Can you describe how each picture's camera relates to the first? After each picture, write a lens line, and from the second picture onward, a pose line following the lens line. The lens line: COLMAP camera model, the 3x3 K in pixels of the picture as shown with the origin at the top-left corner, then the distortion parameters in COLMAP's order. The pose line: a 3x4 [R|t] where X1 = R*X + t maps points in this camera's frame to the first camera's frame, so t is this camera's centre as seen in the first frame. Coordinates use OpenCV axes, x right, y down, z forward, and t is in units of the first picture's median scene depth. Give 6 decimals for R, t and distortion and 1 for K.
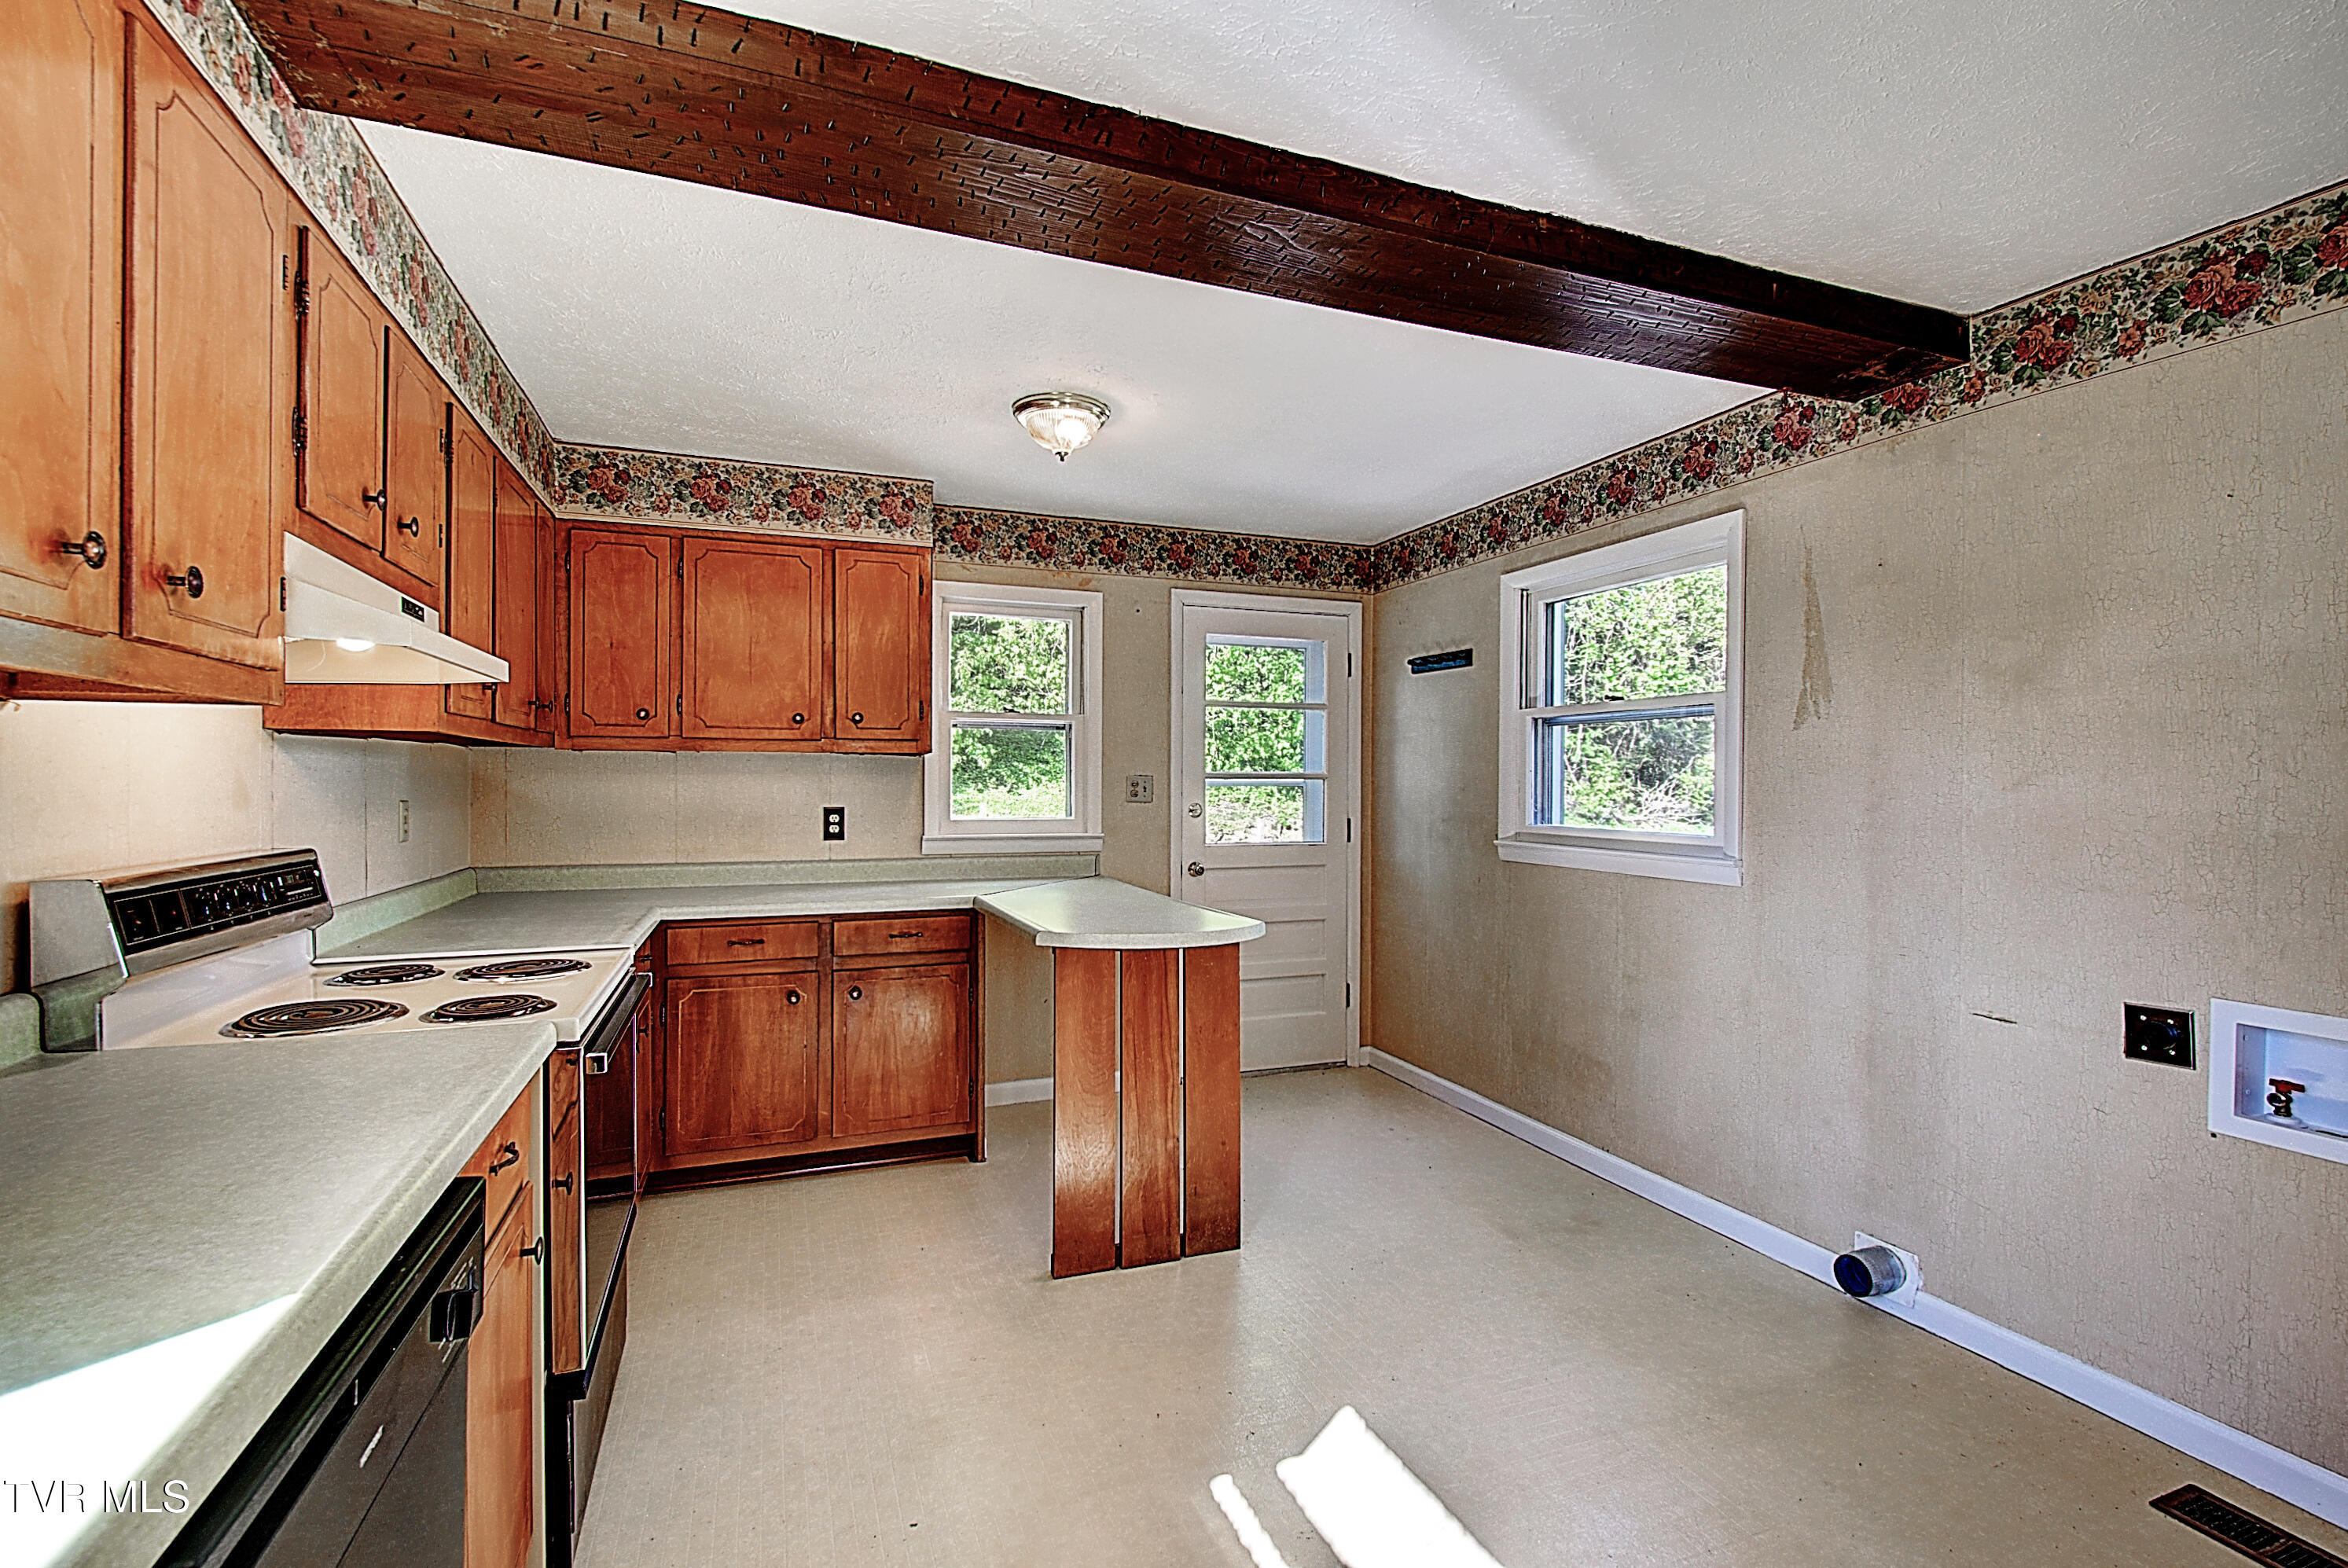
lens RADIAL K [[1029.9, 0, 1174.0], [0, 1029.9, 784.0], [0, 0, 1]] dist [-0.000343, -0.003079]
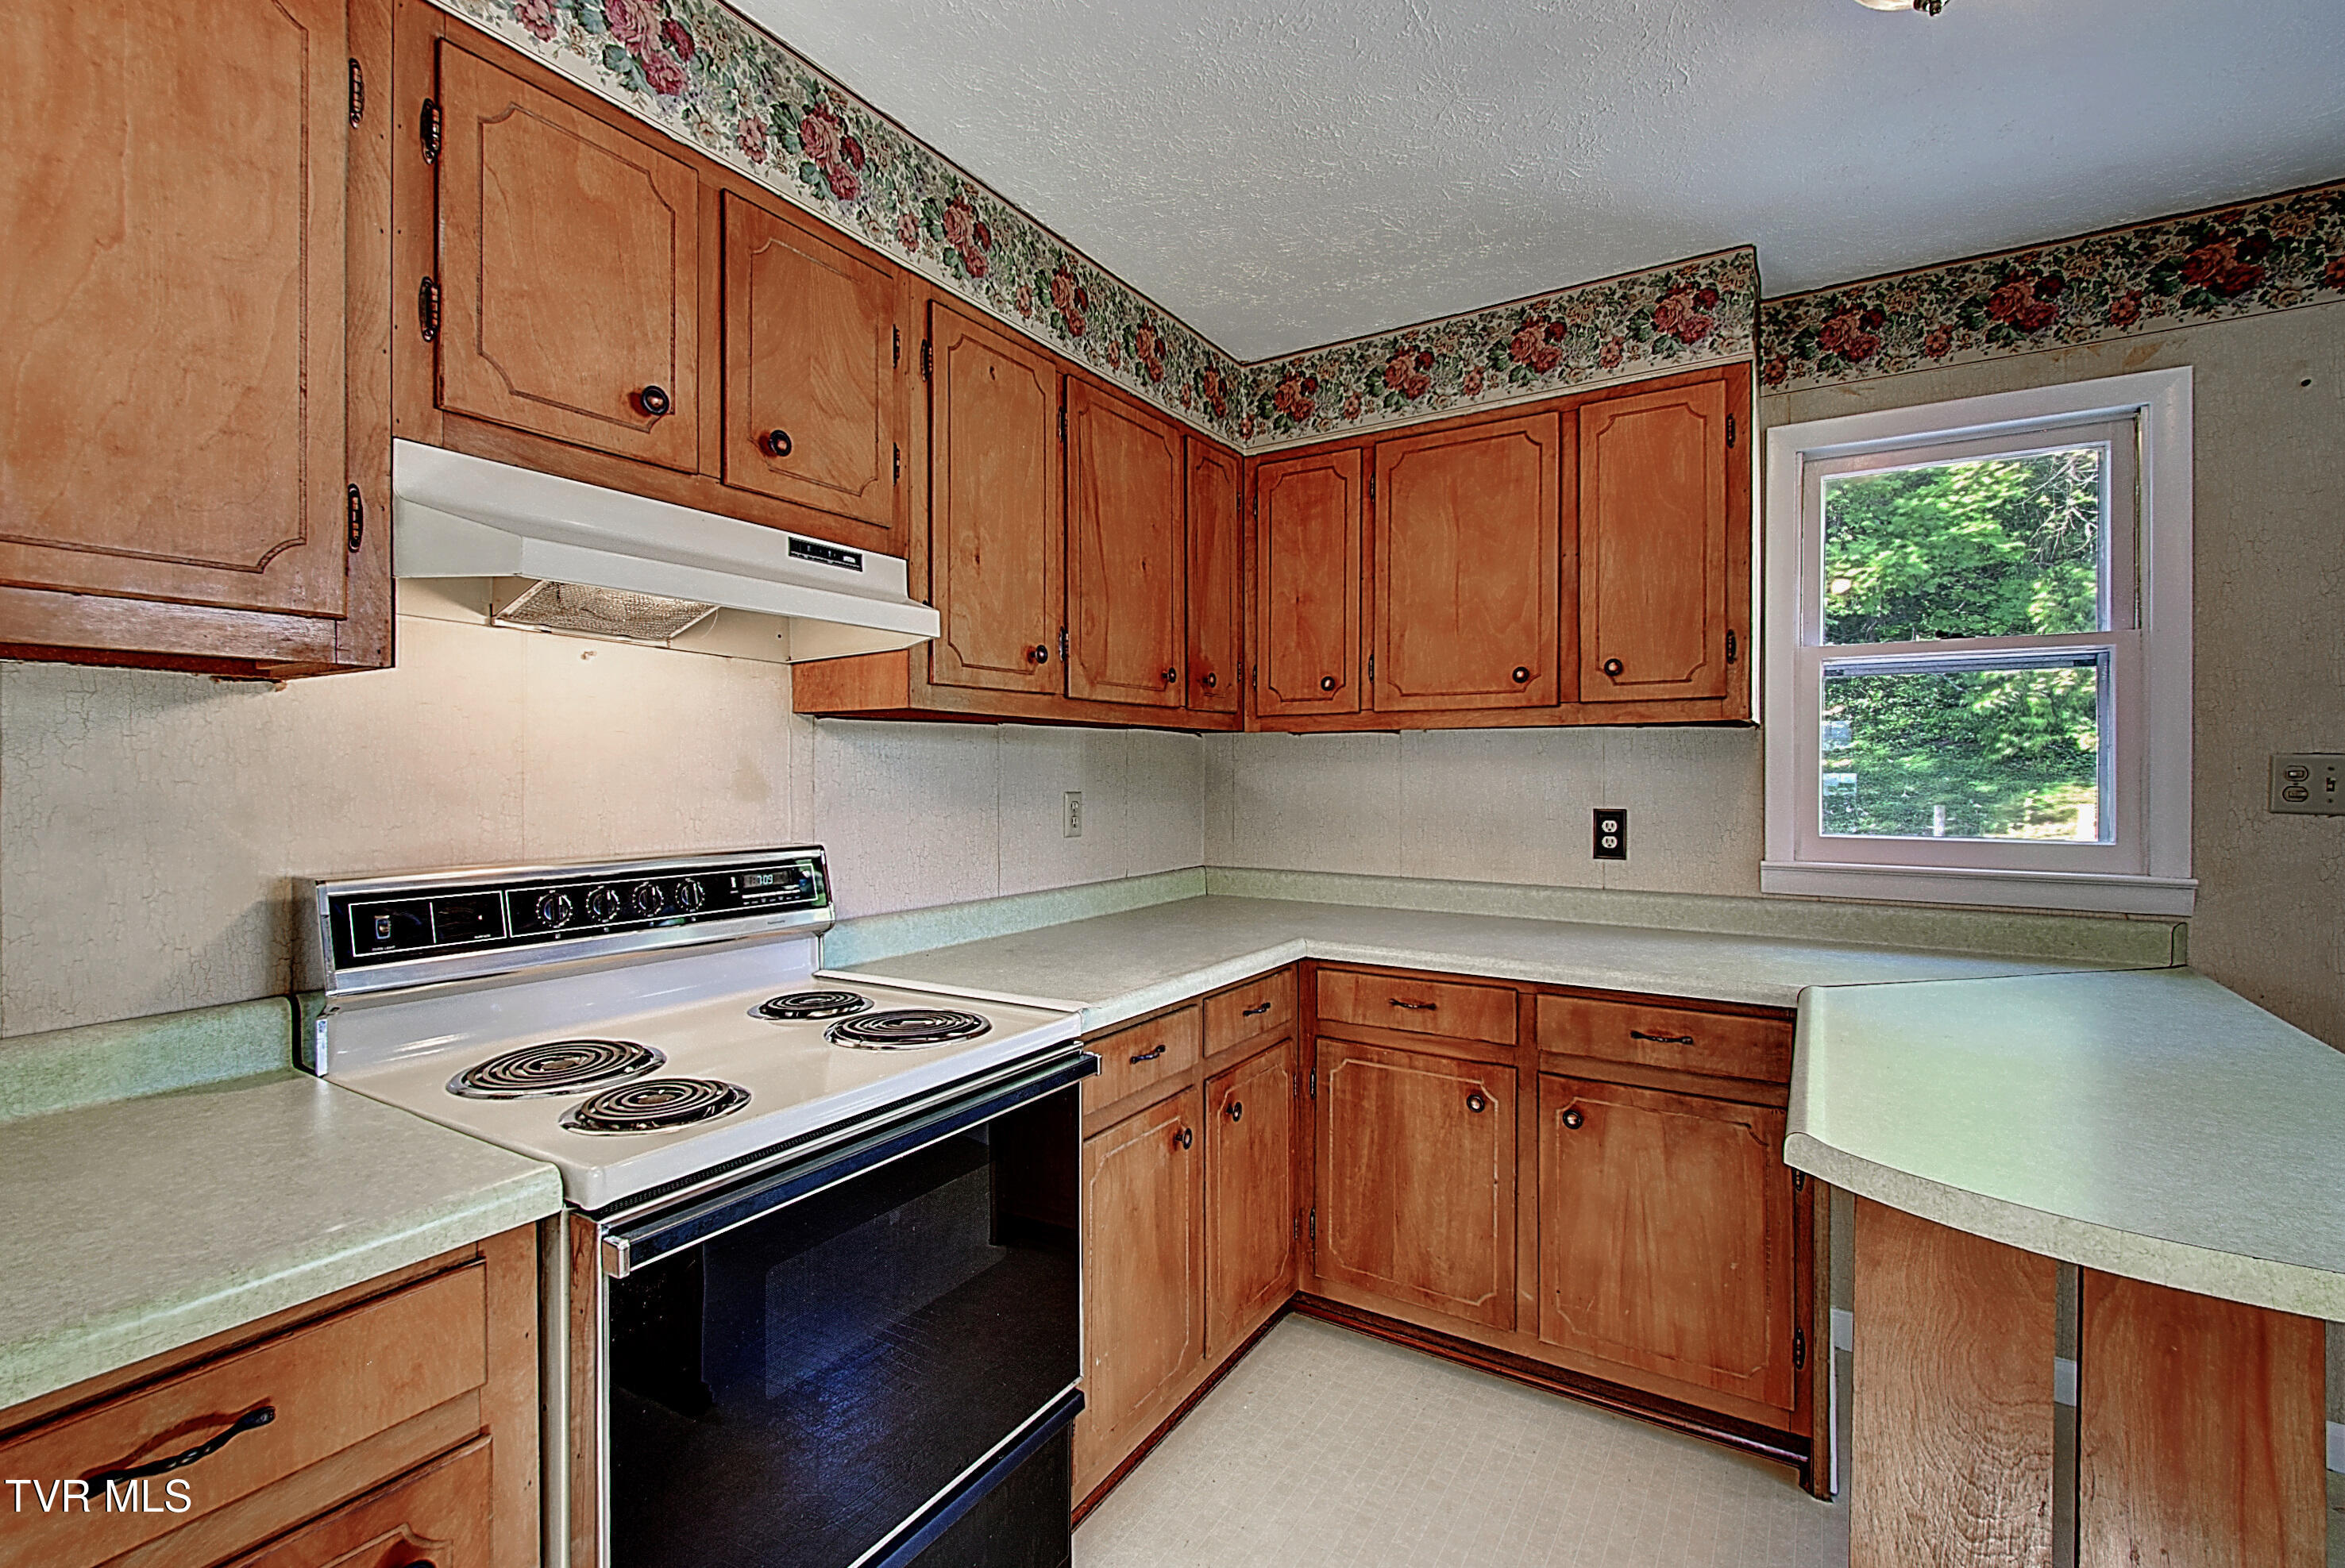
lens RADIAL K [[1033.6, 0, 1168.8], [0, 1033.6, 772.9], [0, 0, 1]] dist [0.007669, -0.008488]
pose [[0.593131, -0.002193, -0.805103, 0.044018], [-0.000550, 0.999995, -0.003129, 0.002220], [0.805106, 0.002299, 0.593126, 0.484516]]
